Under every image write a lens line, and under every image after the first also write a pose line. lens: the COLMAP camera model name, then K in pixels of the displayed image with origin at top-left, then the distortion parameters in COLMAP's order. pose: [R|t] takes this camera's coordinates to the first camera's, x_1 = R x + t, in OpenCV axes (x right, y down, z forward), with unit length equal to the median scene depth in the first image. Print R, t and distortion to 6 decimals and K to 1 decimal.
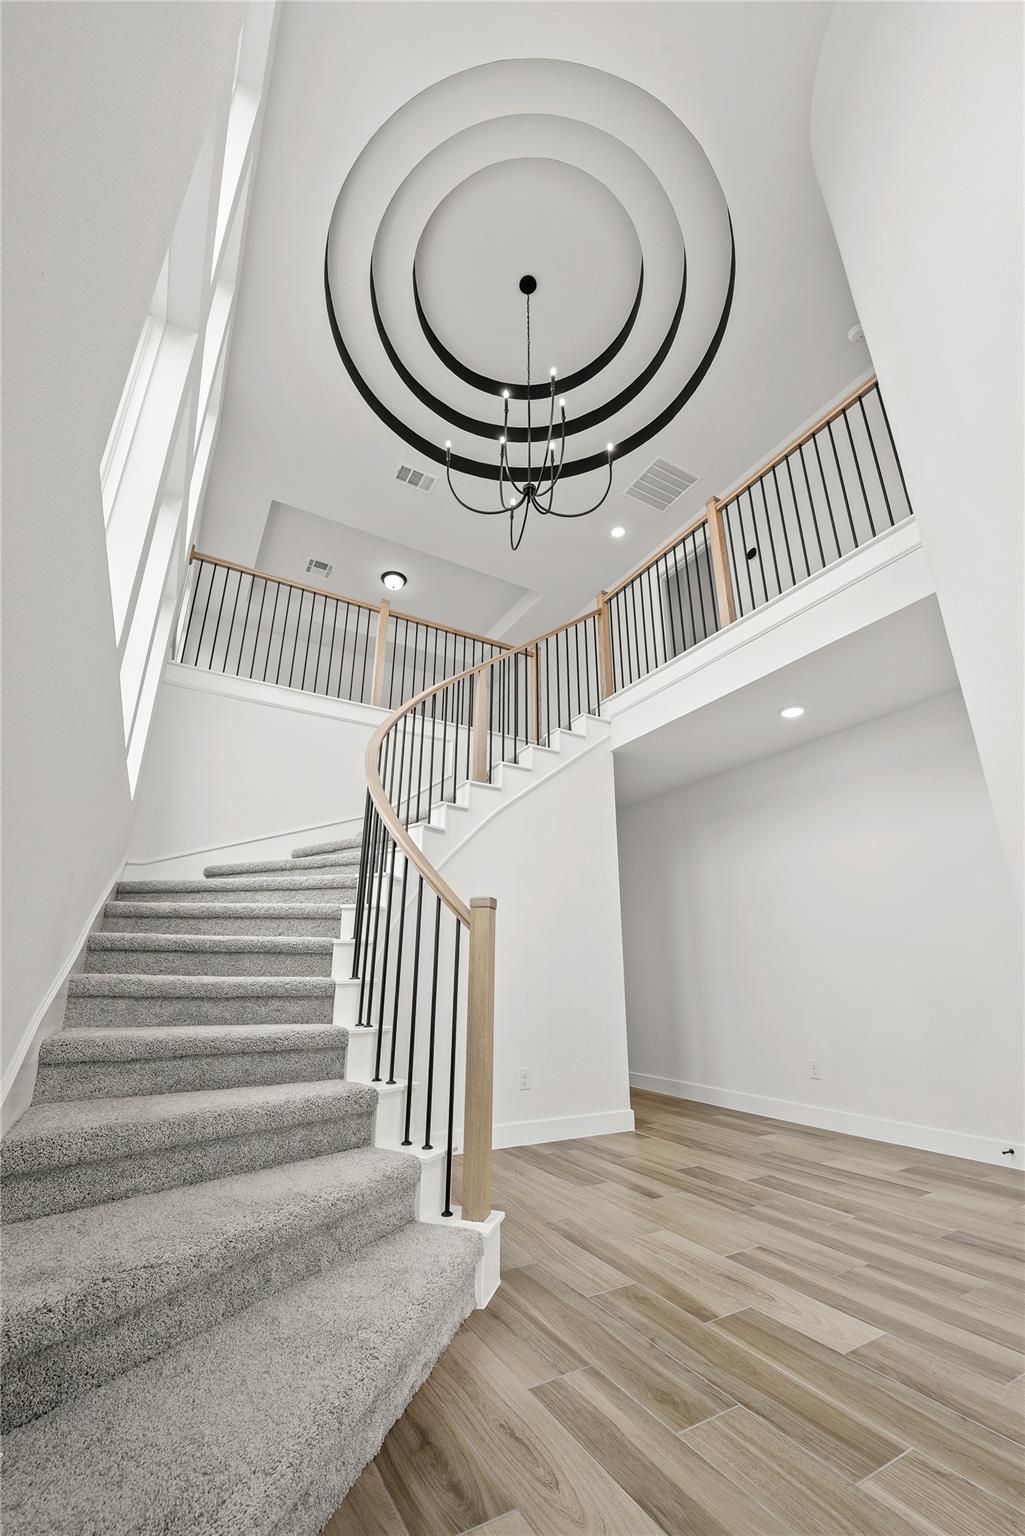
lens RADIAL K [[603.9, 0, 512.5], [0, 603.9, 768.0], [0, 0, 1]] dist [-0.001254, -0.000252]
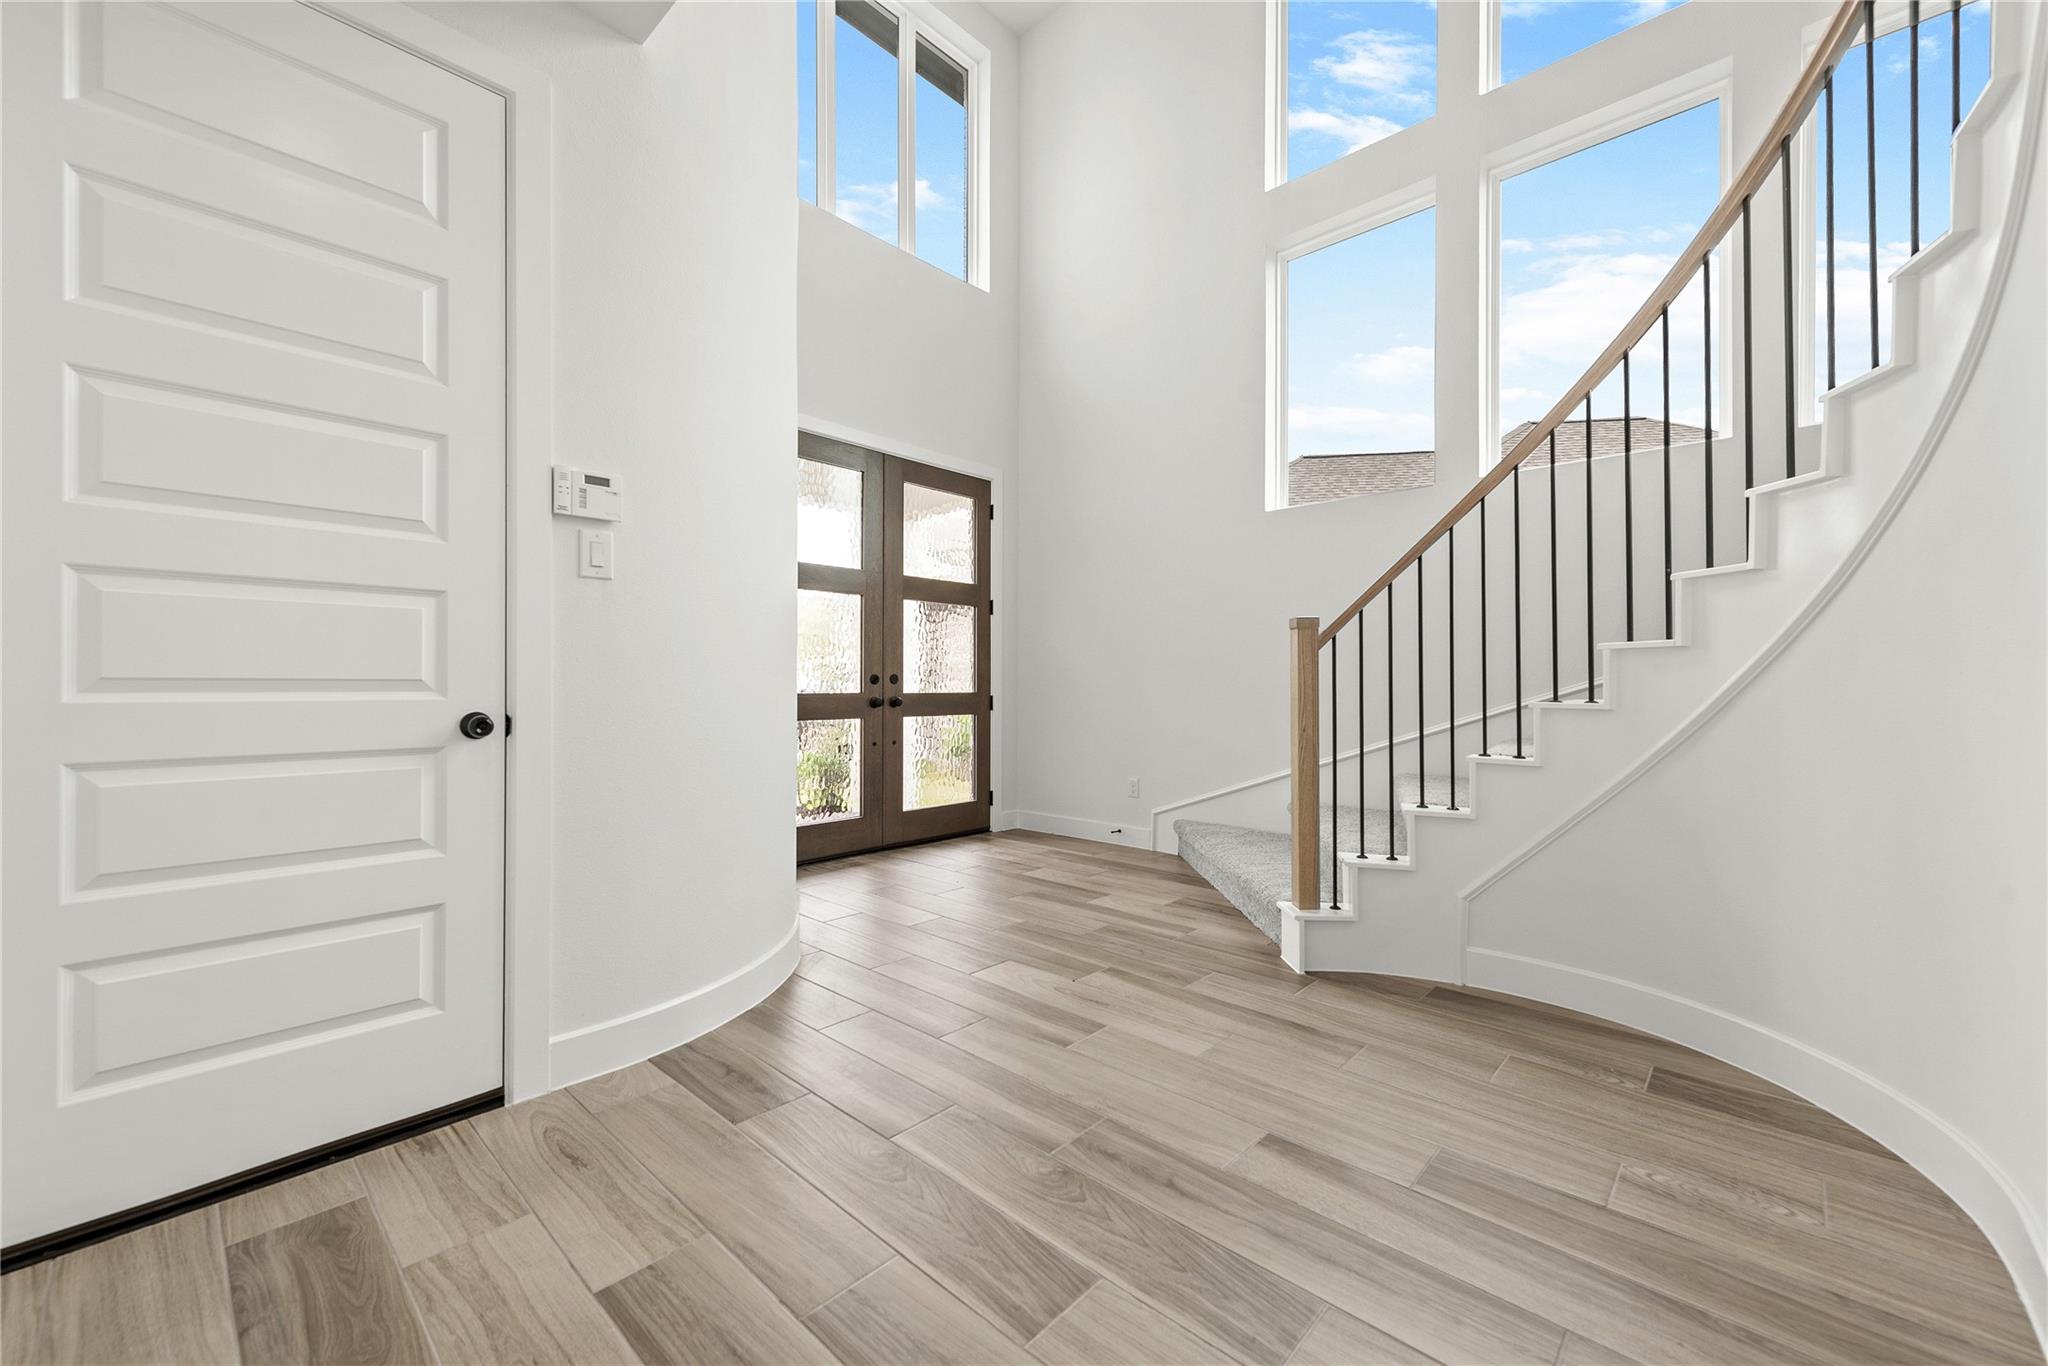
lens RADIAL K [[805.2, 0, 1024.0], [0, 805.2, 683.0], [0, 0, 1]] dist [-0.001254, -0.000252]
pose [[-0.954222, -0.007480, -0.299006, 0.764044], [0.093880, 0.941678, -0.323156, 0.696862], [0.283984, -0.336433, -0.897867, 2.038326]]
